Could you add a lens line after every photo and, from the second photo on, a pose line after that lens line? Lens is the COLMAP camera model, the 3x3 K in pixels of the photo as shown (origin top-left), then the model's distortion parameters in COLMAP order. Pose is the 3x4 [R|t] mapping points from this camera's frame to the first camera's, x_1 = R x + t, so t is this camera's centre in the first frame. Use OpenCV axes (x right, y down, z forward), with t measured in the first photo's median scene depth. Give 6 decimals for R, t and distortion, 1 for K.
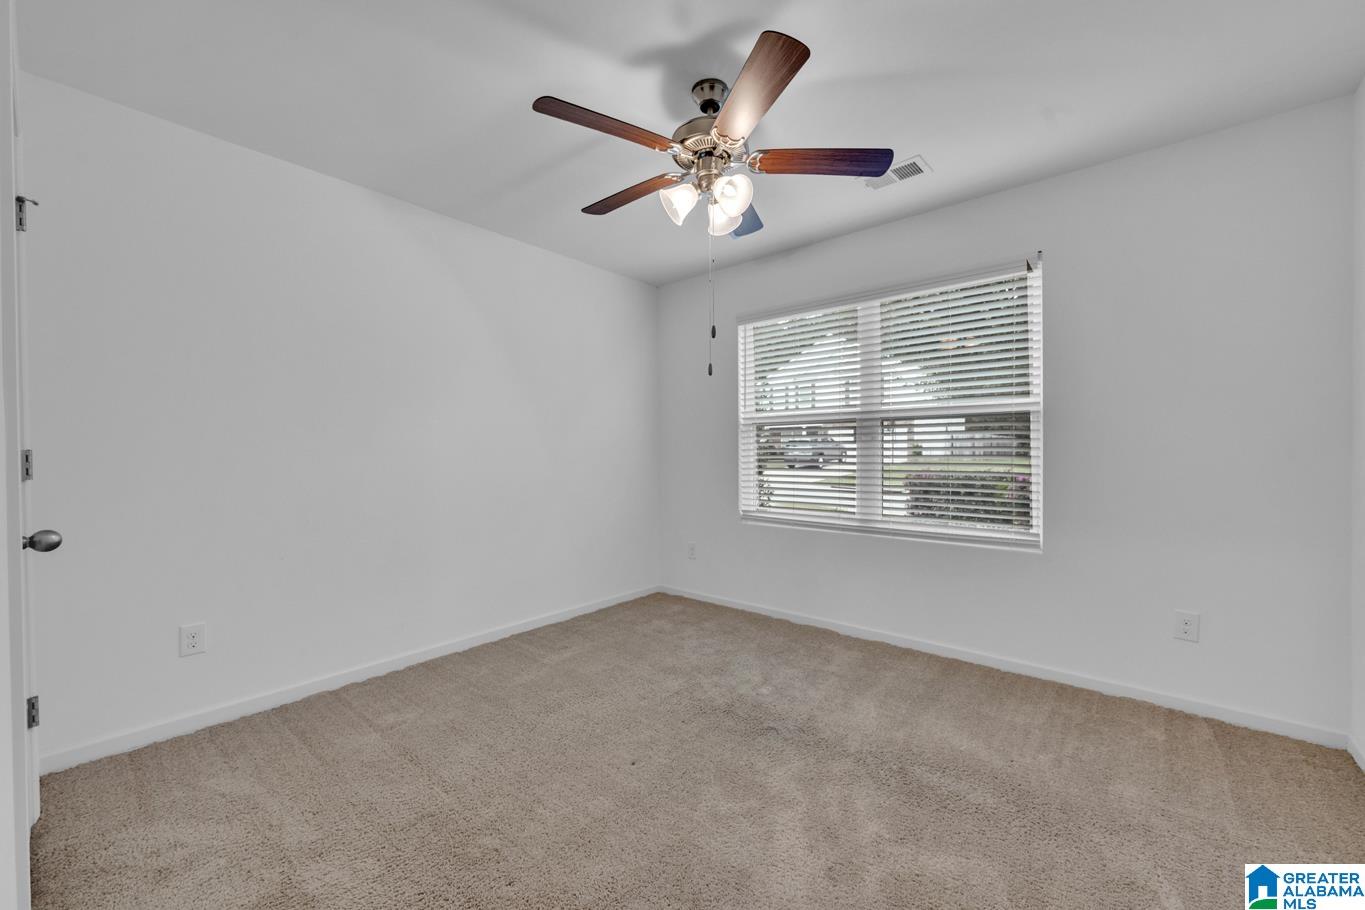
lens RADIAL K [[536.8, 0, 687.5], [0, 536.8, 458.7], [0, 0, 1]] dist [0.000216, -0.000174]
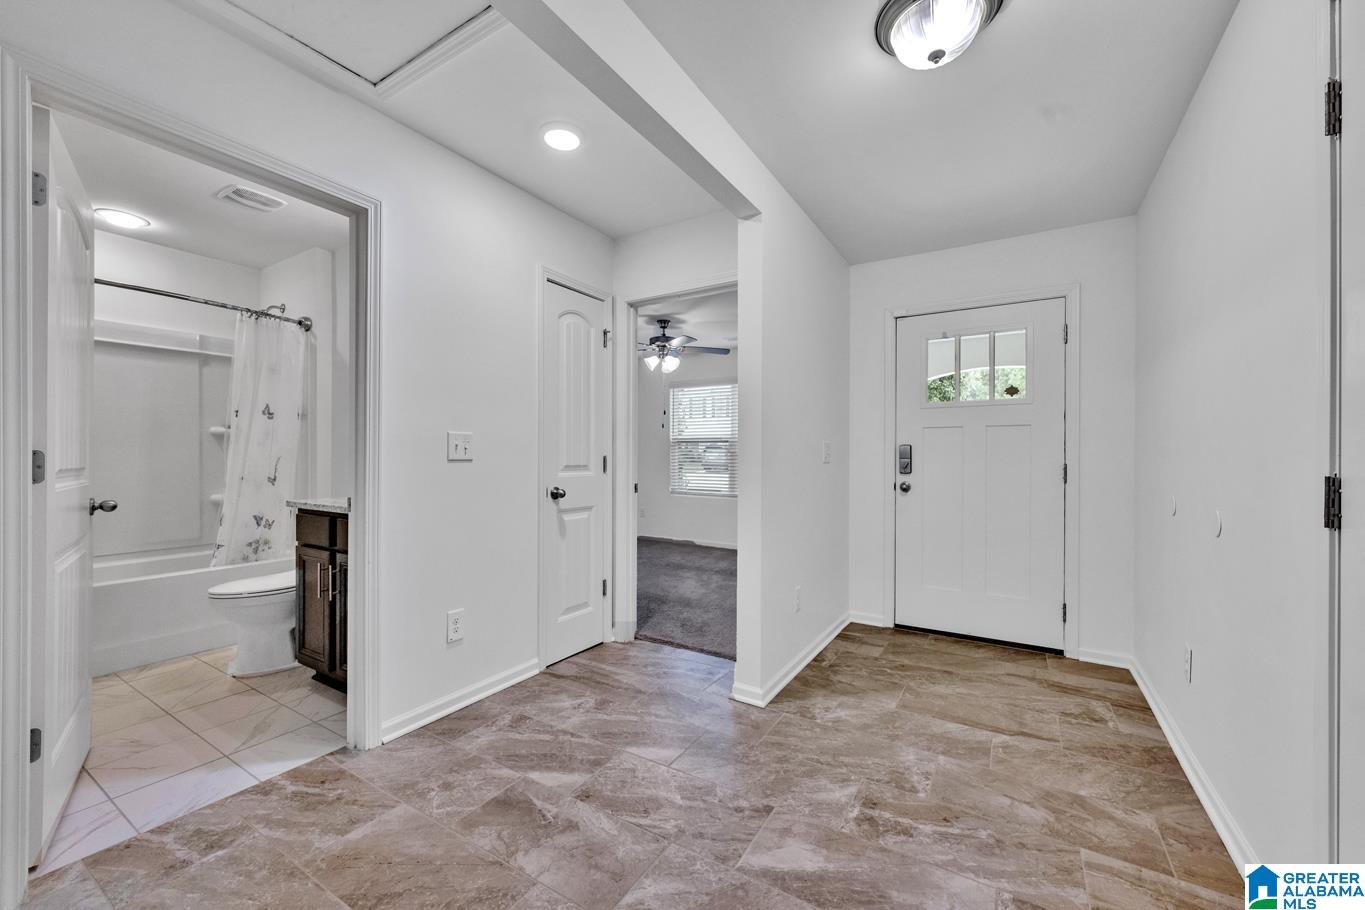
lens RADIAL K [[536.8, 0, 687.5], [0, 536.8, 458.7], [0, 0, 1]] dist [0.000216, -0.000174]
pose [[0.988953, 0.007602, 0.148034, -0.120425], [-0.006549, 0.999950, -0.007596, 0.005973], [-0.148084, 0.006542, 0.988953, -0.855241]]
